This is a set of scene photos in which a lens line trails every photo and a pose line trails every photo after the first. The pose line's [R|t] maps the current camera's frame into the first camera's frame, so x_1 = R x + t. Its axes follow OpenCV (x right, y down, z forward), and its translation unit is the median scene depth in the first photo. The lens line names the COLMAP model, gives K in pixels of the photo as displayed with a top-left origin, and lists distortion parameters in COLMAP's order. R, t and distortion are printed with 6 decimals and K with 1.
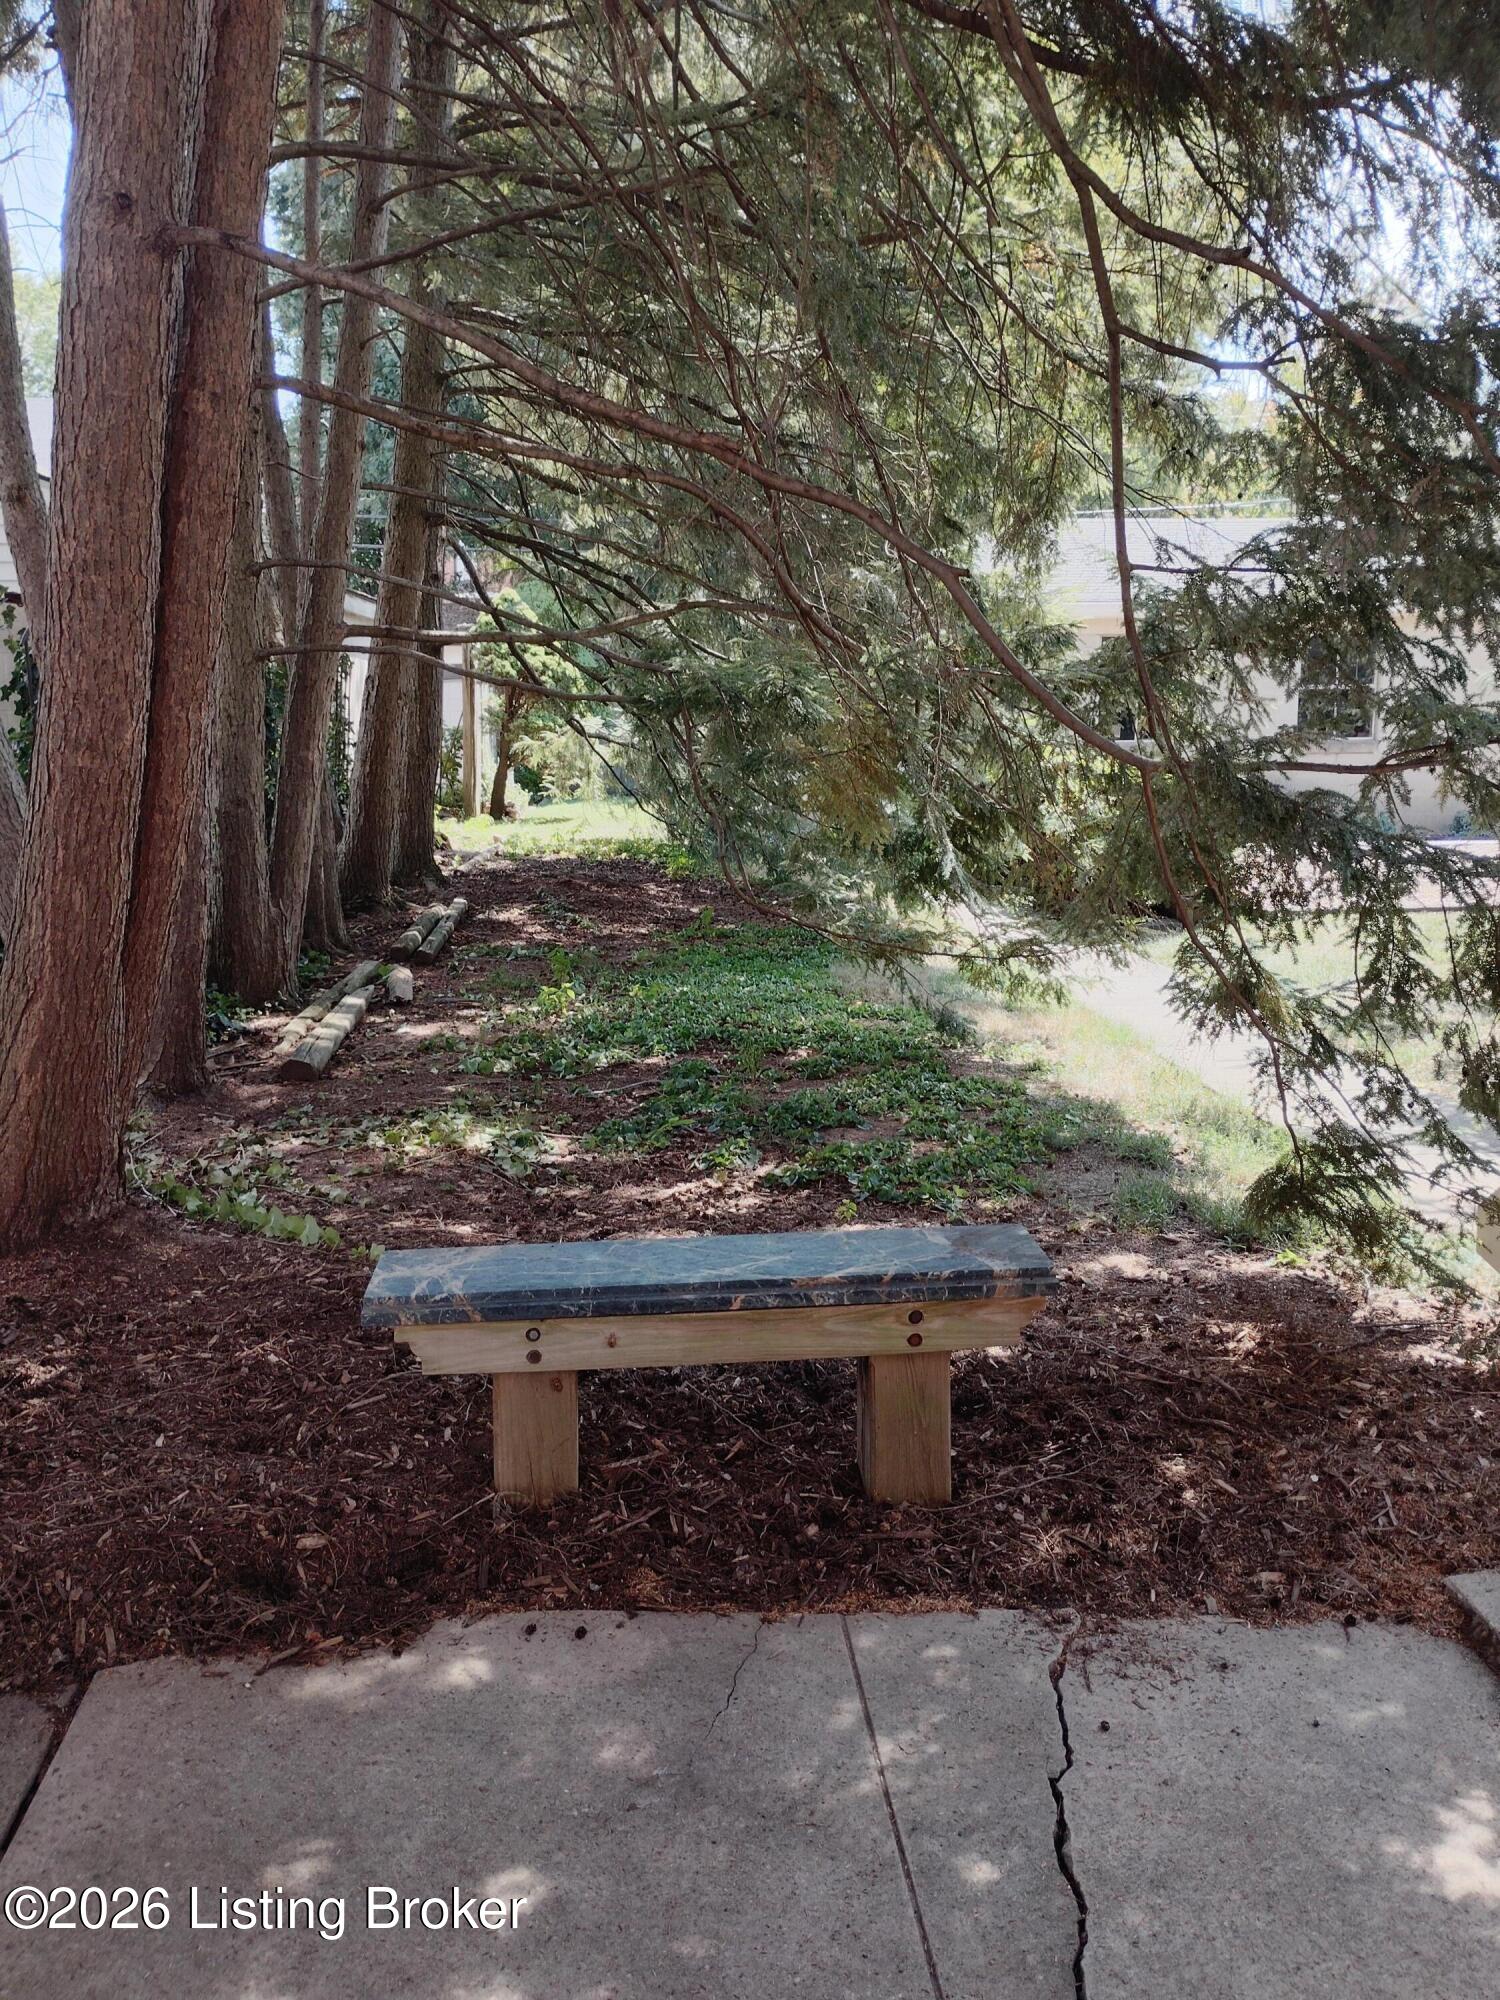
lens RADIAL K [[1724.1, 0, 750.0], [0, 1724.1, 1000.0], [0, 0, 1]] dist [0.177570, -0.255030]
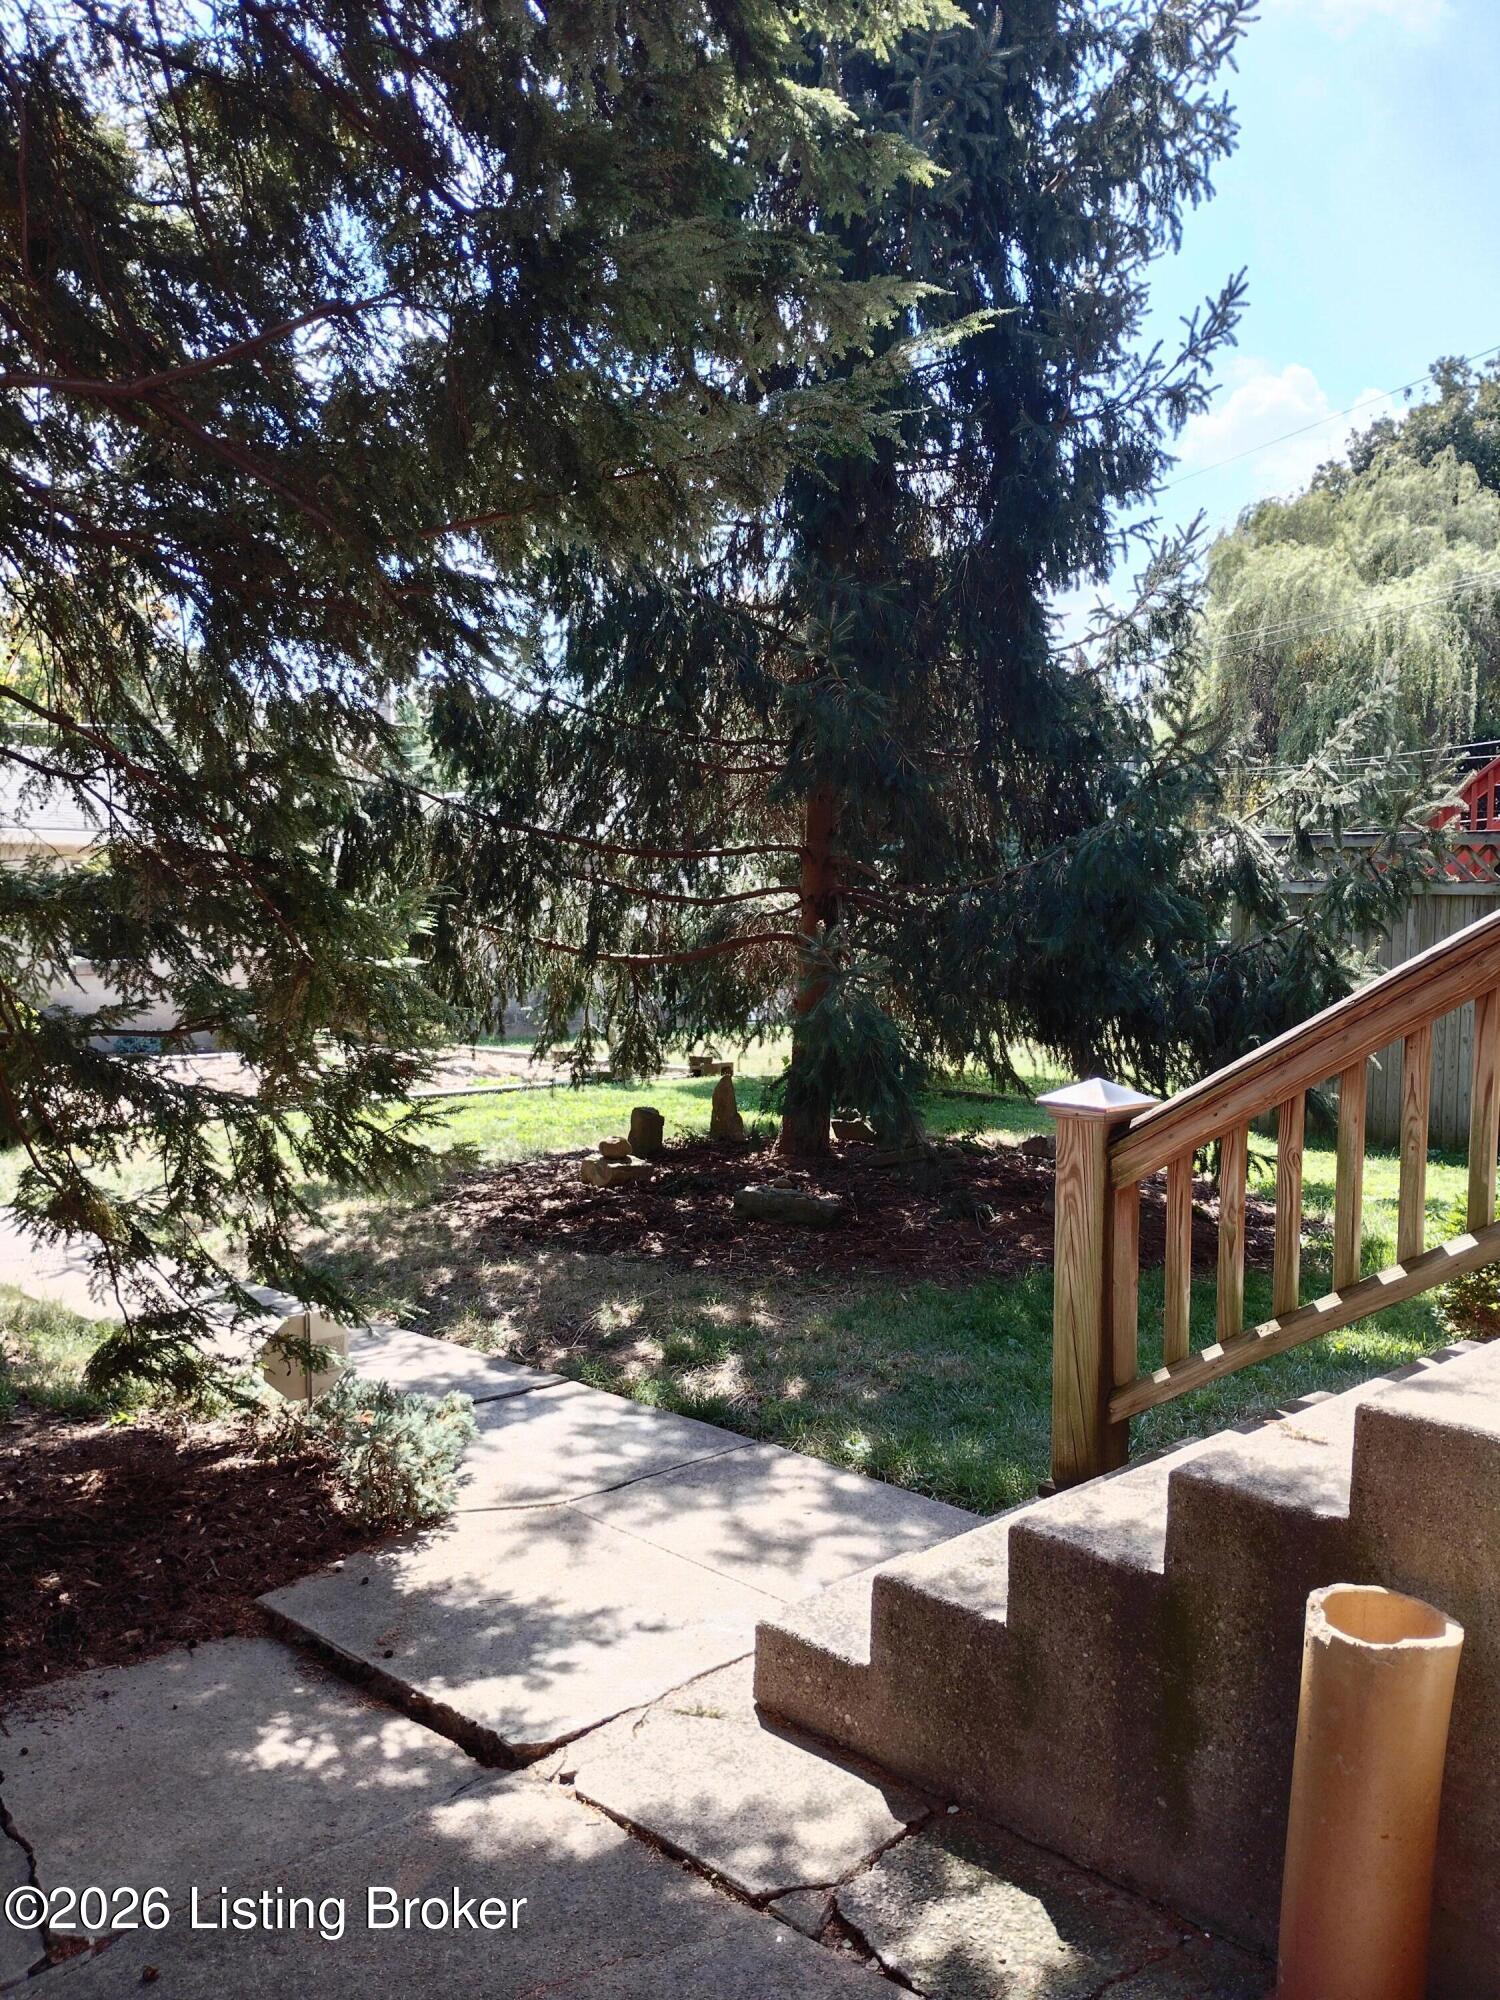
lens RADIAL K [[1724.1, 0, 750.0], [0, 1724.1, 1000.0], [0, 0, 1]] dist [0.177570, -0.255030]
pose [[0.781889, -0.027645, 0.622804, -0.129286], [0.097751, 0.992096, -0.078683, -0.003214], [-0.615706, 0.122401, 0.778411, -0.315273]]
